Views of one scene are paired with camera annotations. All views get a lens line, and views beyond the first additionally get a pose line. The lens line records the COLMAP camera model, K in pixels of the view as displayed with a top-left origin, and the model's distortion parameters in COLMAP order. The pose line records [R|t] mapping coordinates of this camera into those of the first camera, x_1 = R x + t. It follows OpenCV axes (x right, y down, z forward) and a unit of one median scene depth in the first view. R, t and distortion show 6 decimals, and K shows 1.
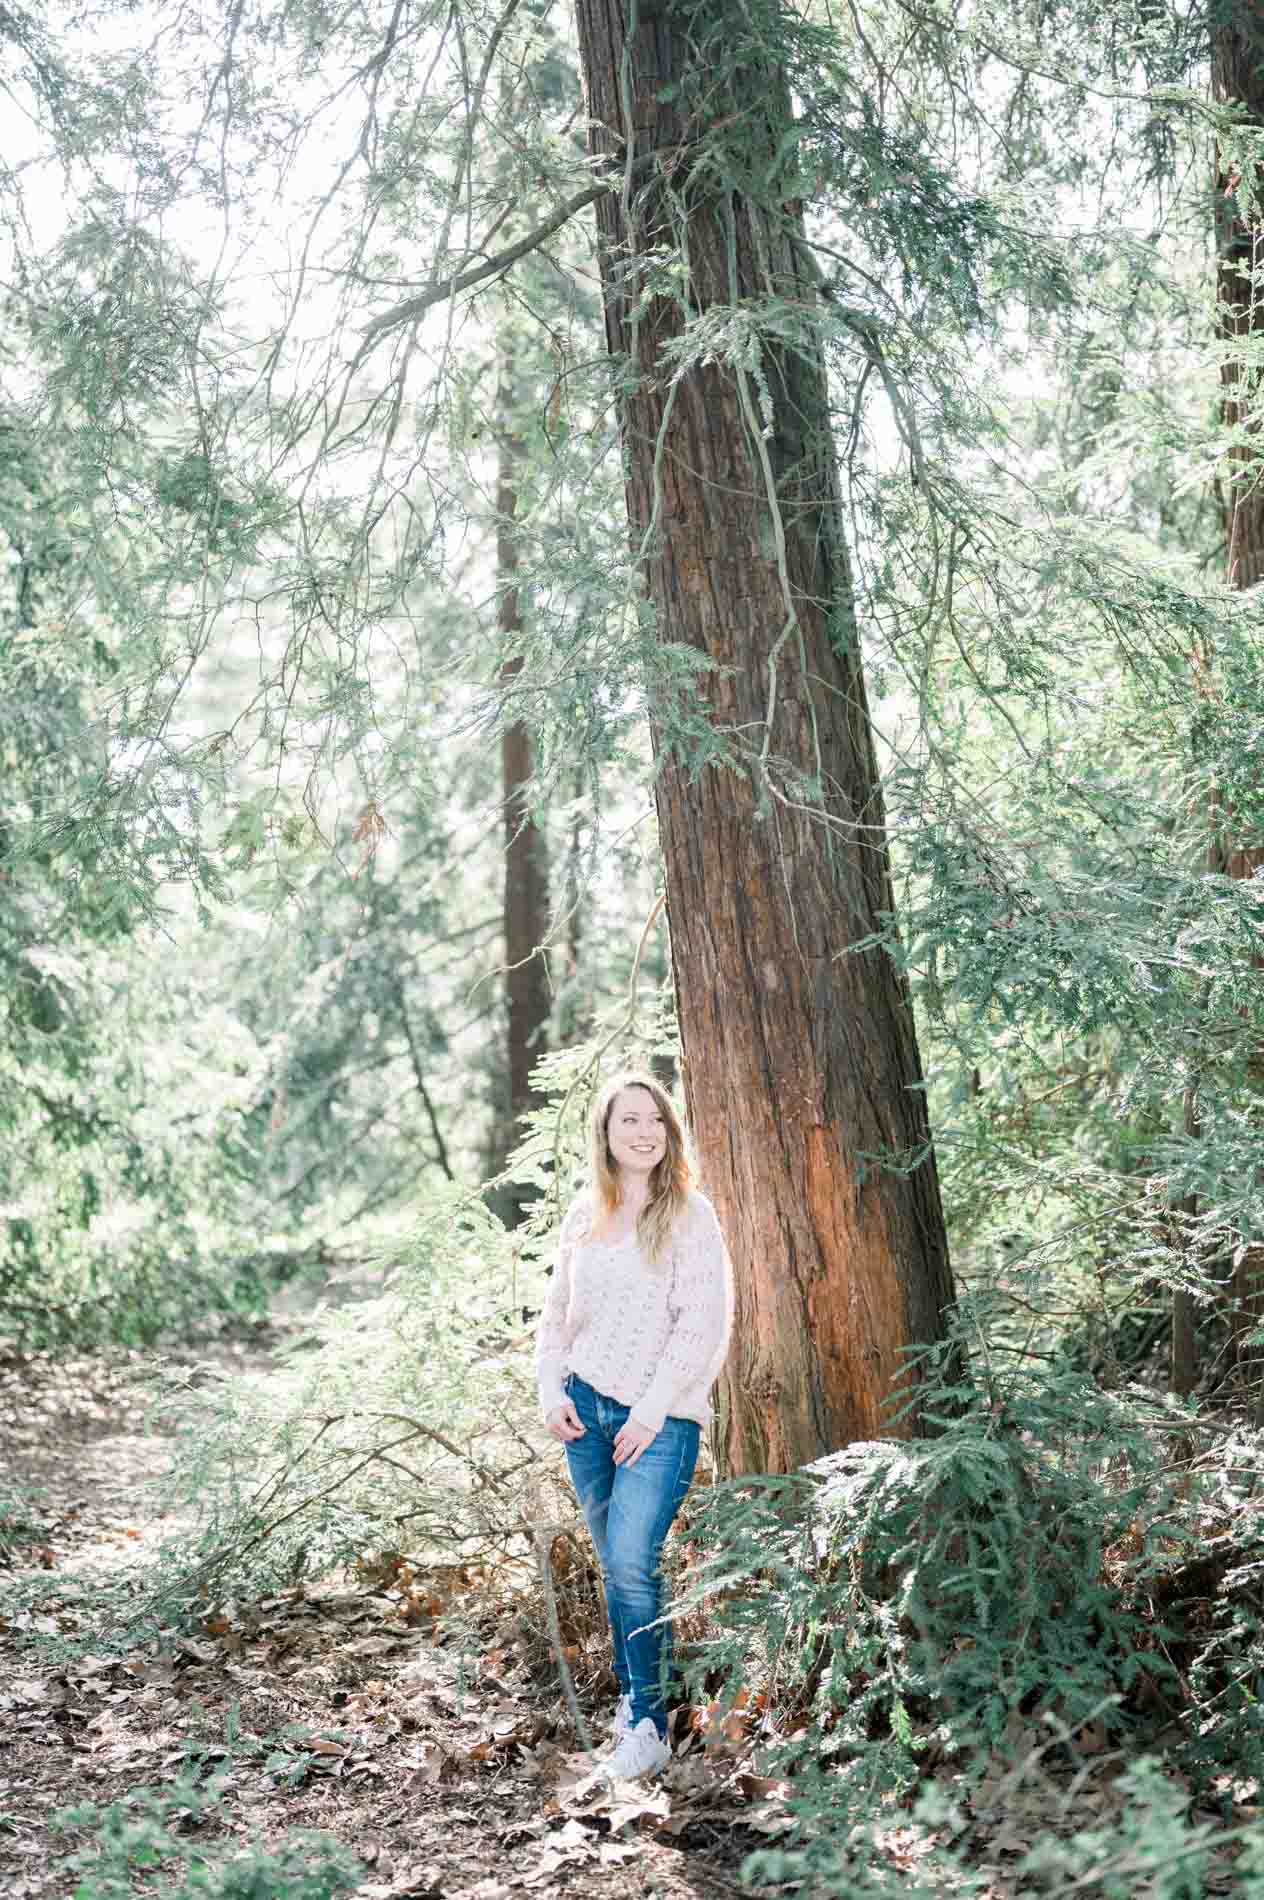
lens RADIAL K [[2902.1, 0, 637.9], [0, 2902.1, 1049.9], [0, 0, 1]] dist [0.015835, 0.028188]
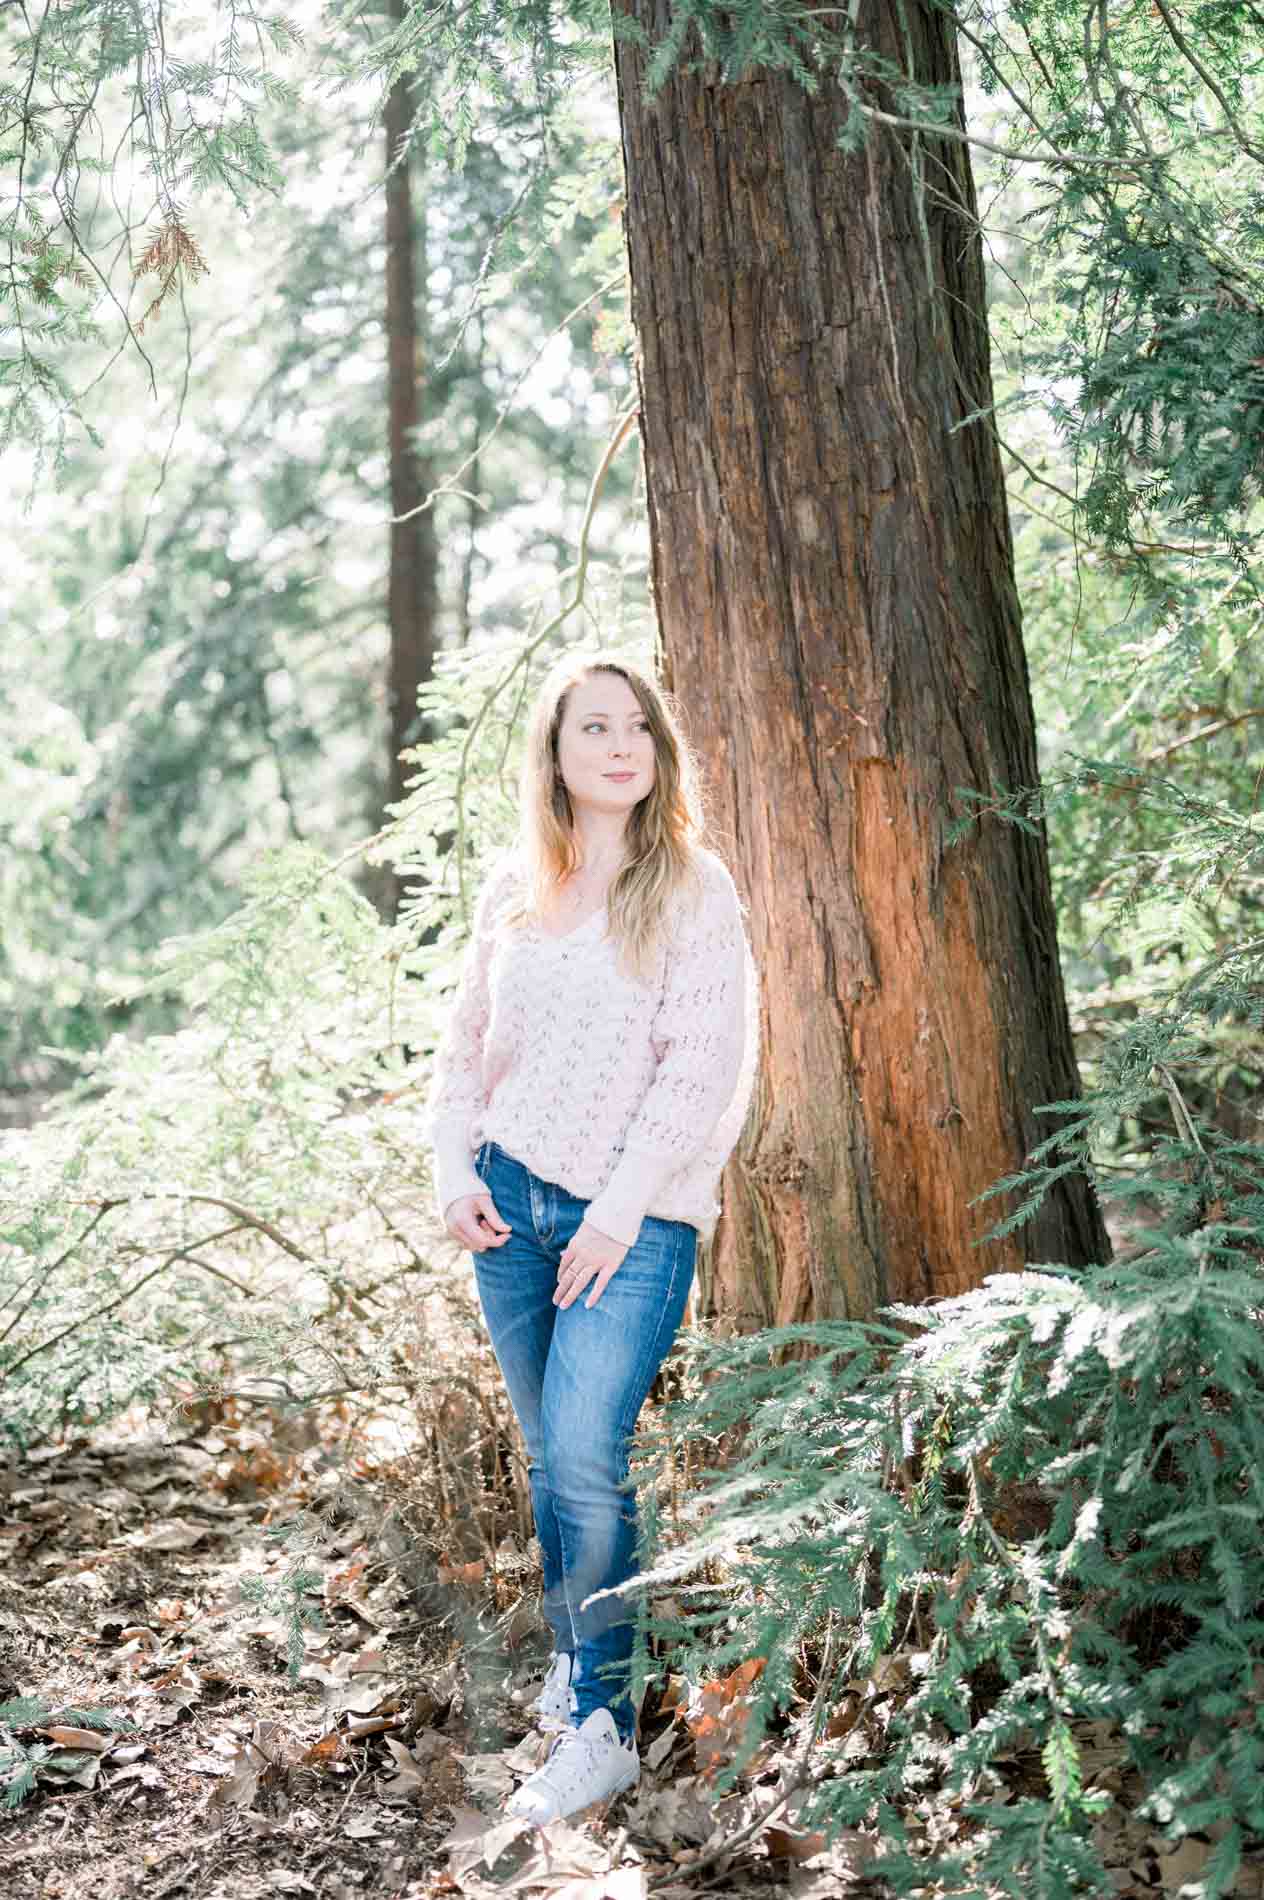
lens RADIAL K [[2902.1, 0, 637.9], [0, 2902.1, 1049.9], [0, 0, 1]] dist [0.015835, 0.028188]
pose [[0.998883, 0.020136, 0.042749, -0.016325], [-0.023517, 0.996508, 0.080112, 0.040823], [-0.040986, -0.081028, 0.995869, 0.374572]]
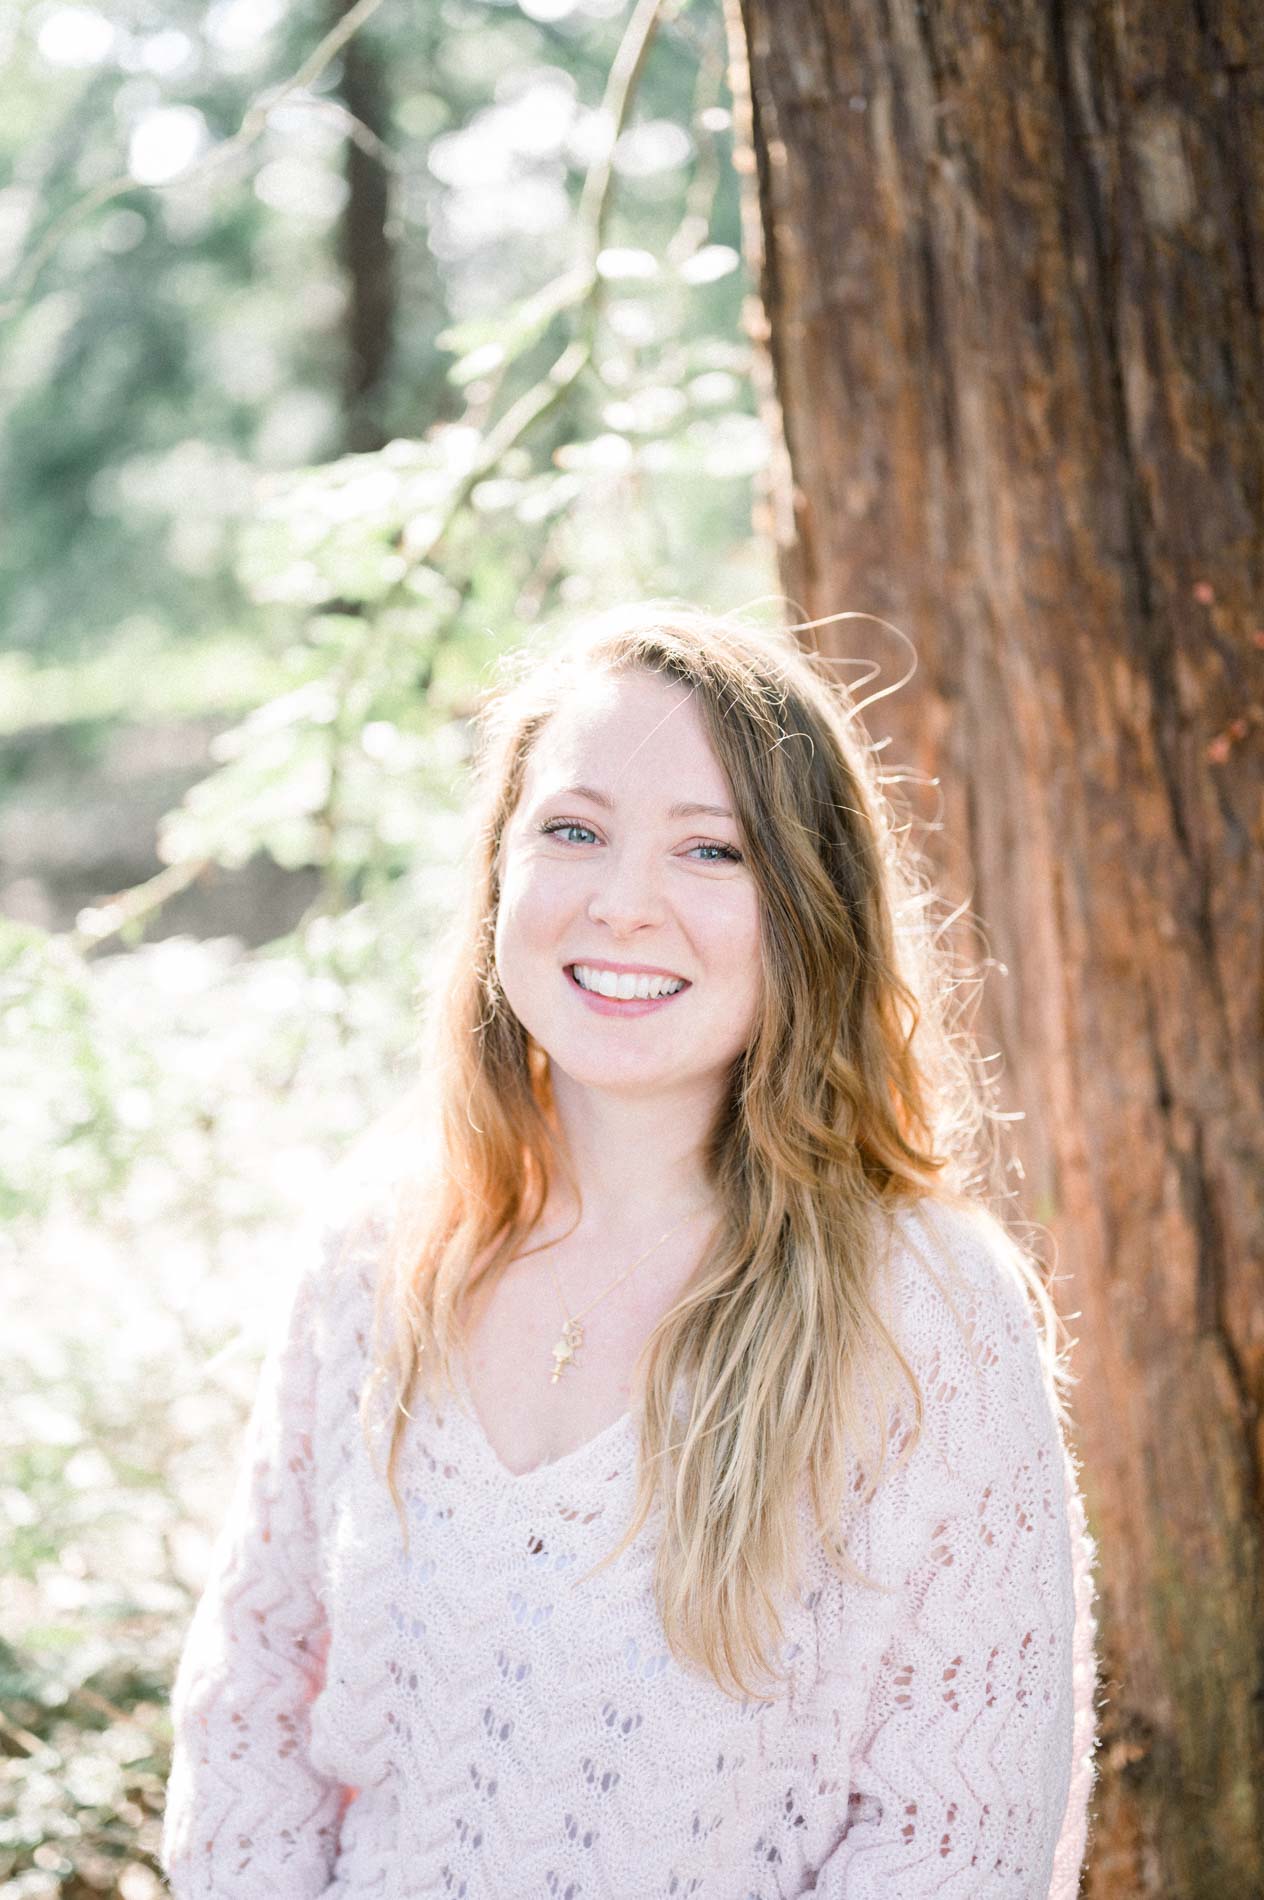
lens RADIAL K [[3587.3, 0, 632.0], [0, 3587.3, 950.0], [0, 0, 1]] dist [-0.003468, -0.080191]
pose [[0.999847, 0.006054, 0.016414, -0.004276], [-0.008162, 0.991268, 0.131609, 0.001484], [-0.015474, -0.131723, 0.991166, 0.705659]]
